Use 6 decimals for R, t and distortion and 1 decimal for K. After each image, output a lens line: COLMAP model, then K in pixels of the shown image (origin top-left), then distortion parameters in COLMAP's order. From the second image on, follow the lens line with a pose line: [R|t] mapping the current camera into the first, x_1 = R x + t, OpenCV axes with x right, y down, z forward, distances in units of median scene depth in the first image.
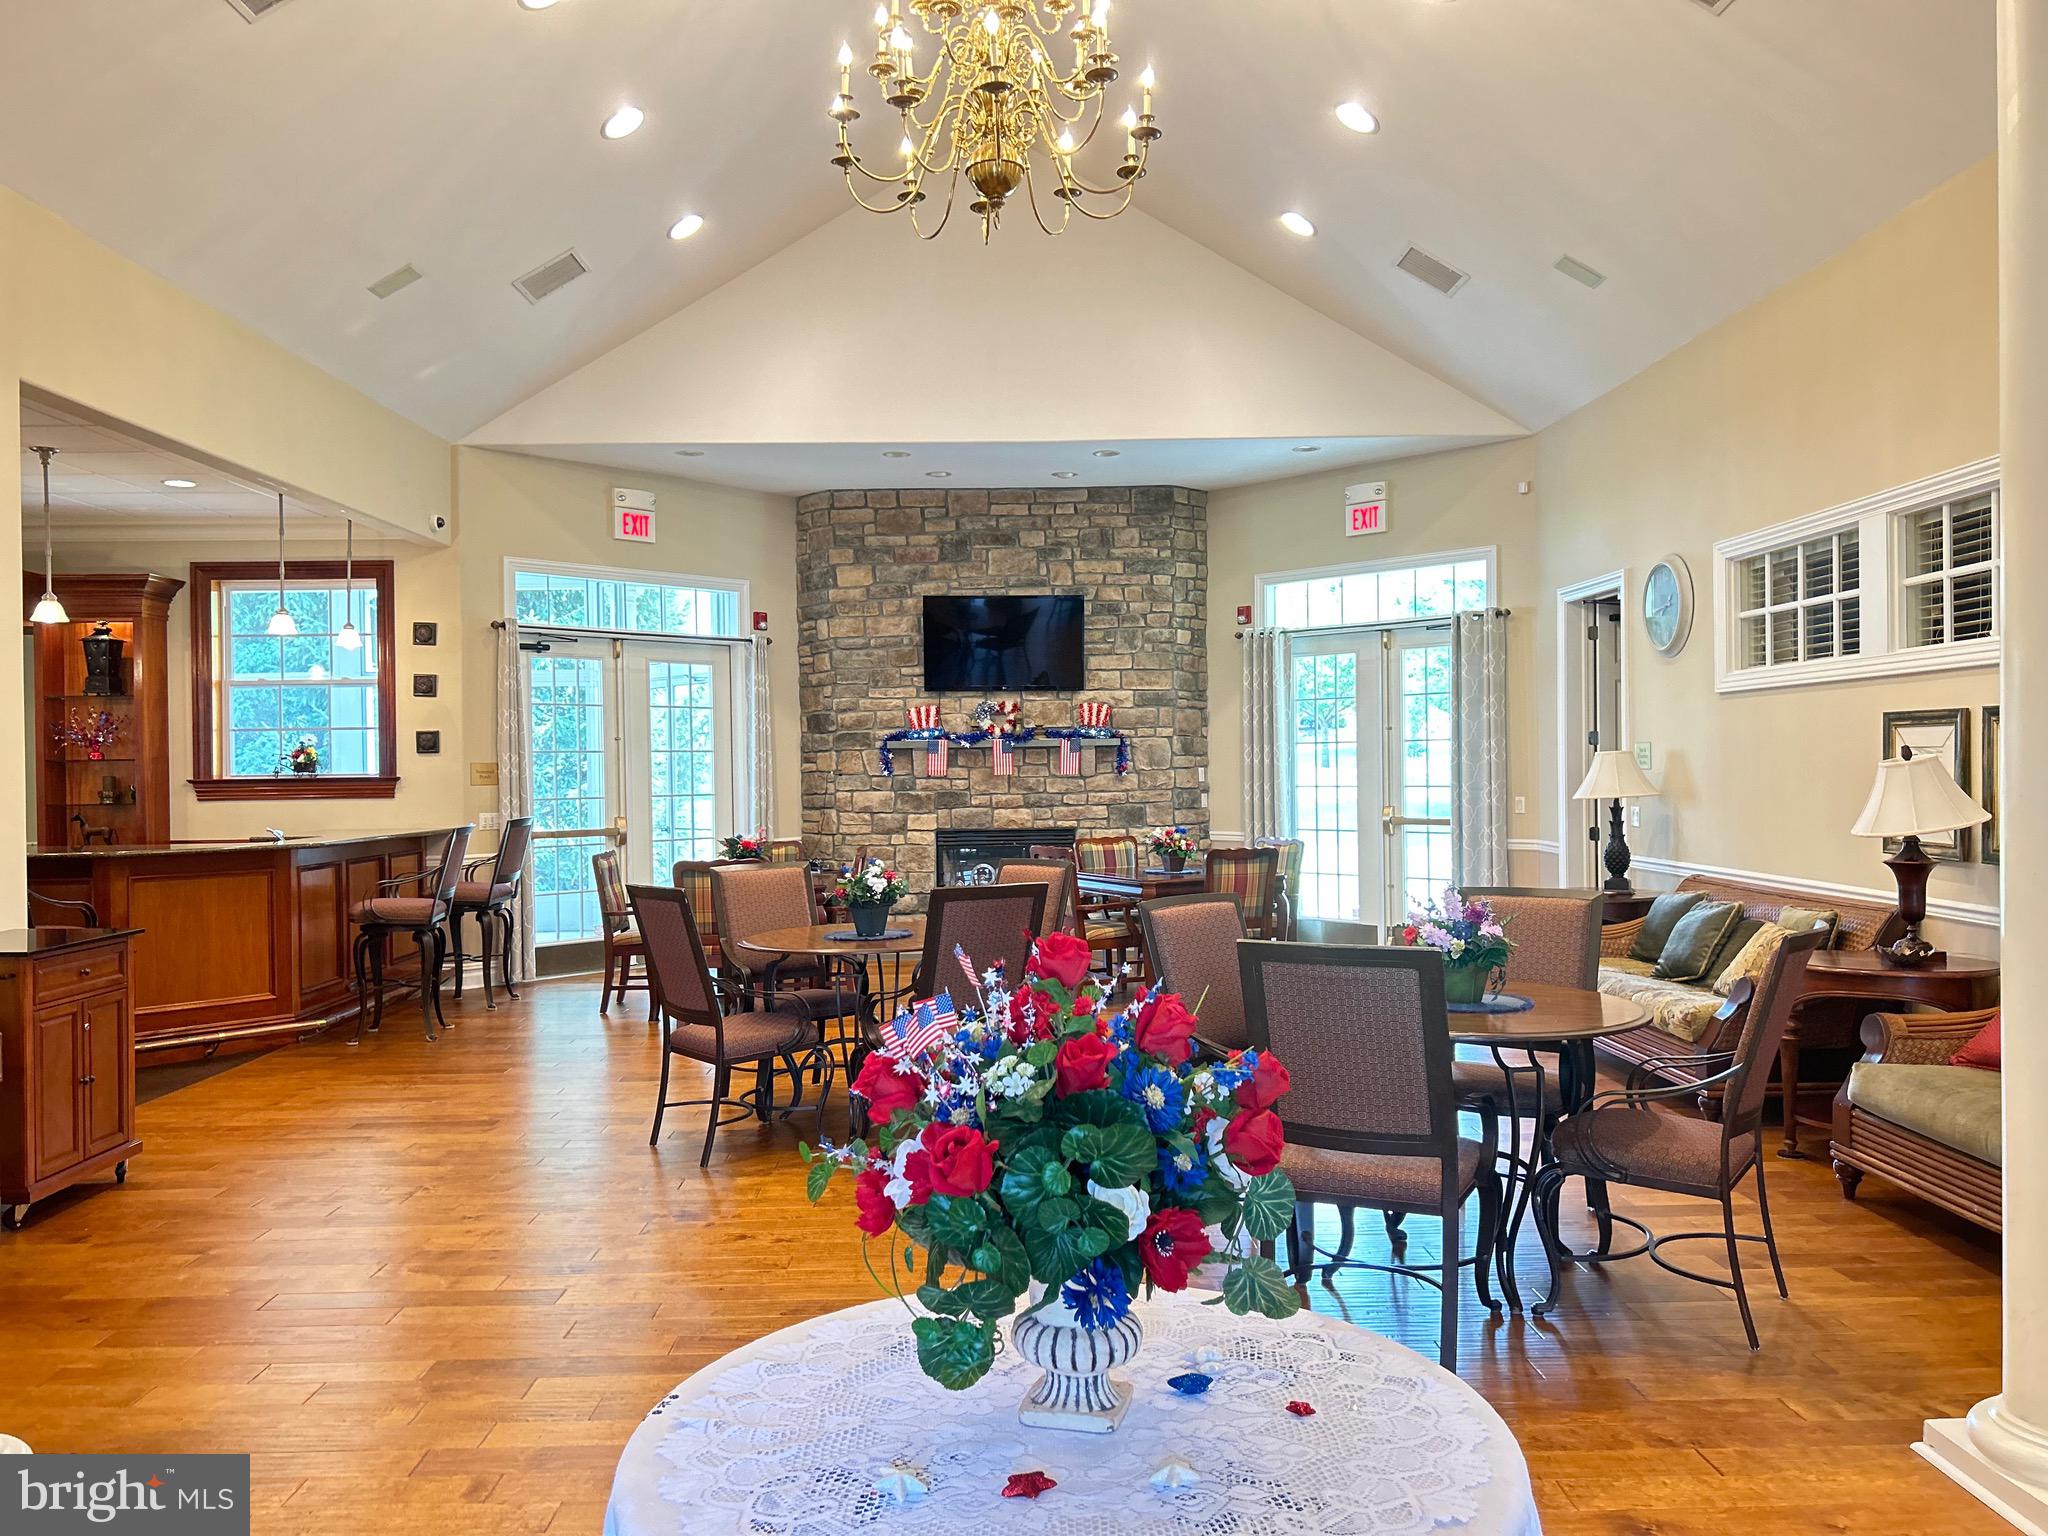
lens RADIAL K [[1553.0, 0, 1023.2], [0, 1553.0, 770.7], [0, 0, 1]] dist [0.049119, -0.024678]
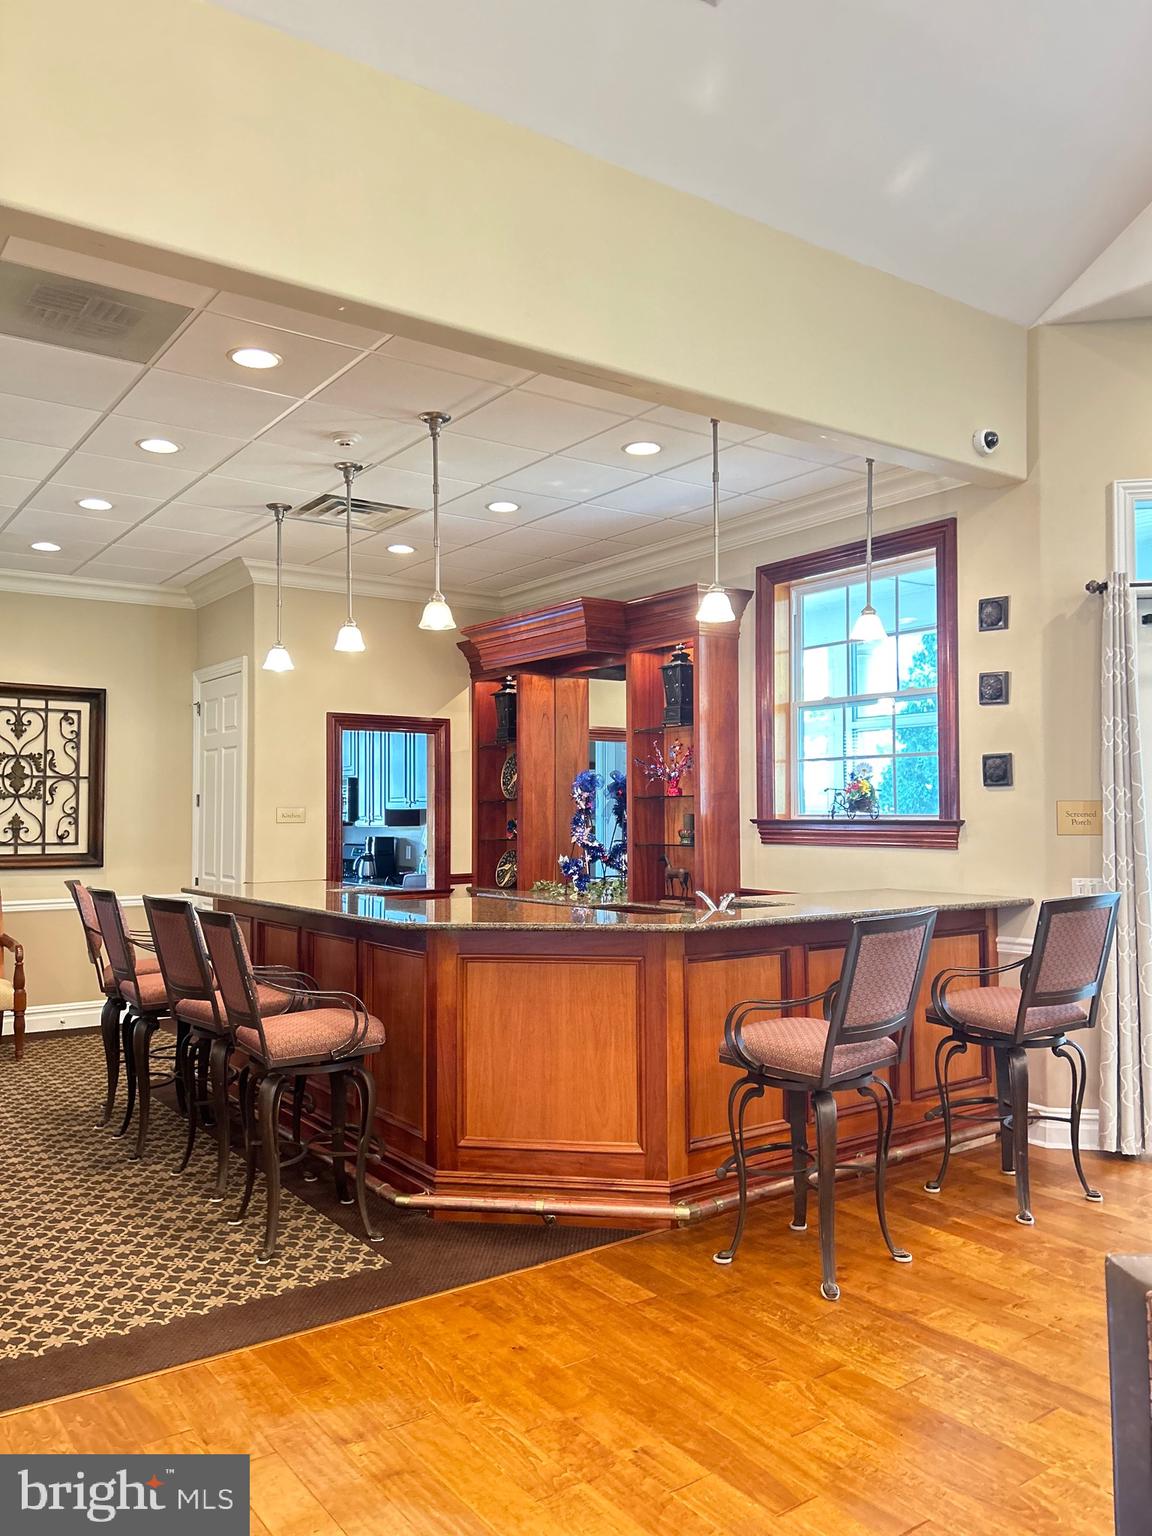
lens RADIAL K [[1164.7, 0, 572.0], [0, 1164.7, 764.0], [0, 0, 1]] dist [0.049119, -0.024678]
pose [[0.572314, -0.021805, -0.819745, -0.065358], [-0.005254, 0.999528, -0.030256, -0.004400], [0.820018, 0.021623, 0.571929, 0.552525]]
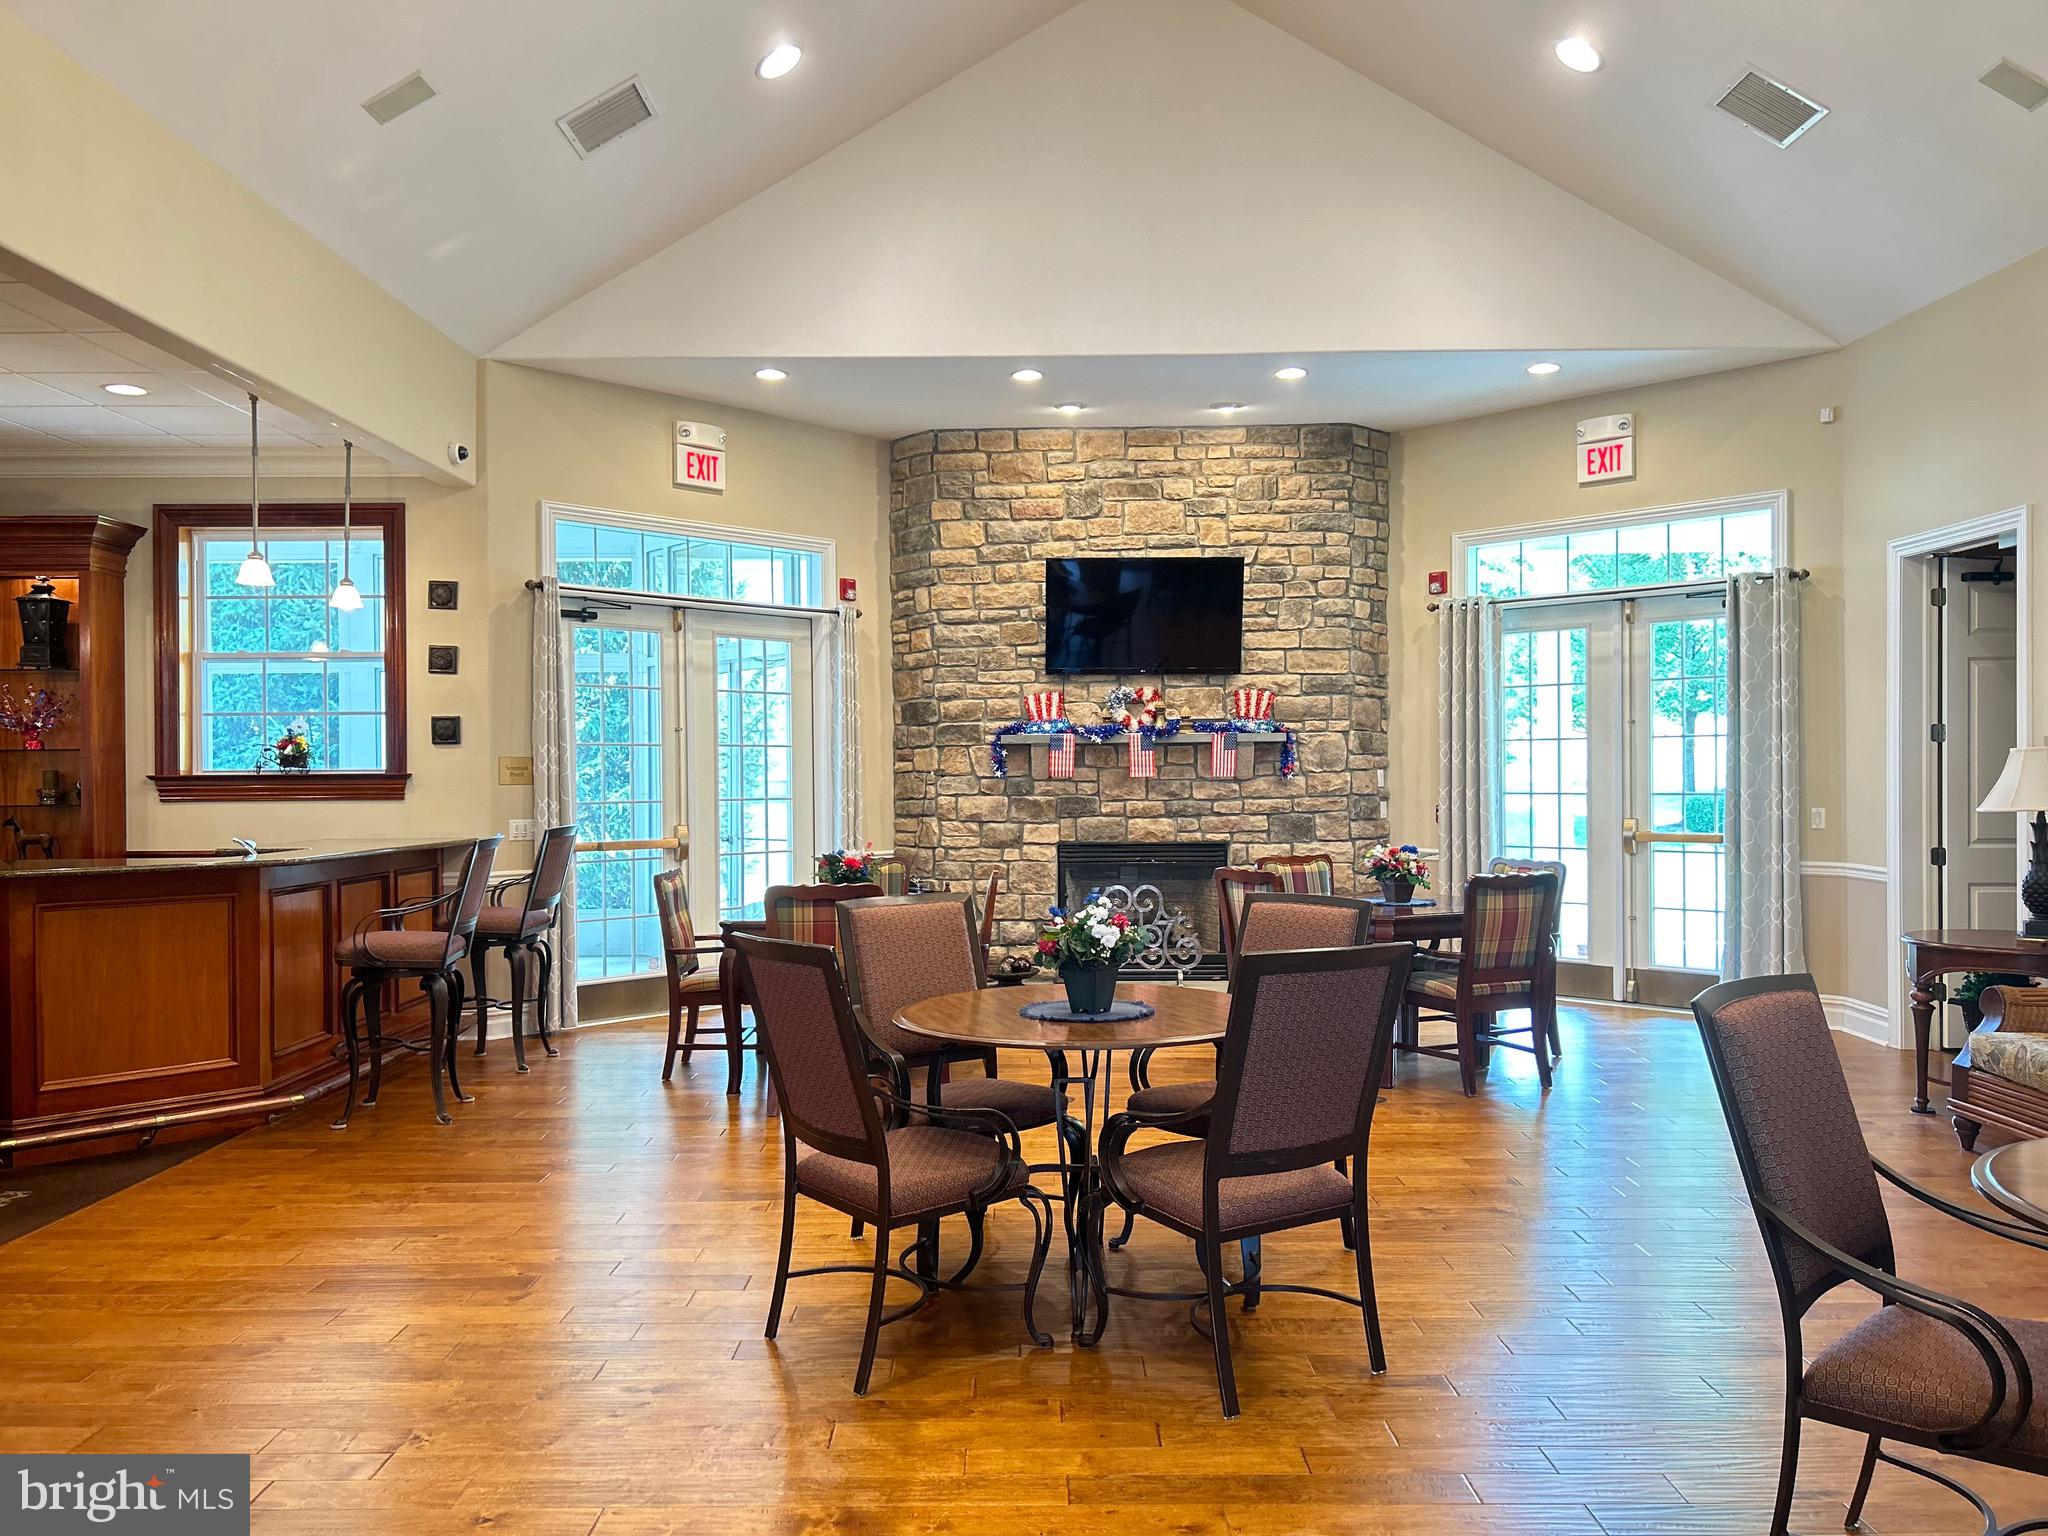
lens RADIAL K [[1553.0, 0, 1016.6], [0, 1553.0, 773.9], [0, 0, 1]] dist [0.049119, -0.024678]
pose [[0.999762, 0.006058, -0.020982, -0.071795], [-0.006109, 0.999979, -0.002369, 0.004051], [0.020967, 0.002496, 0.999777, 0.206641]]
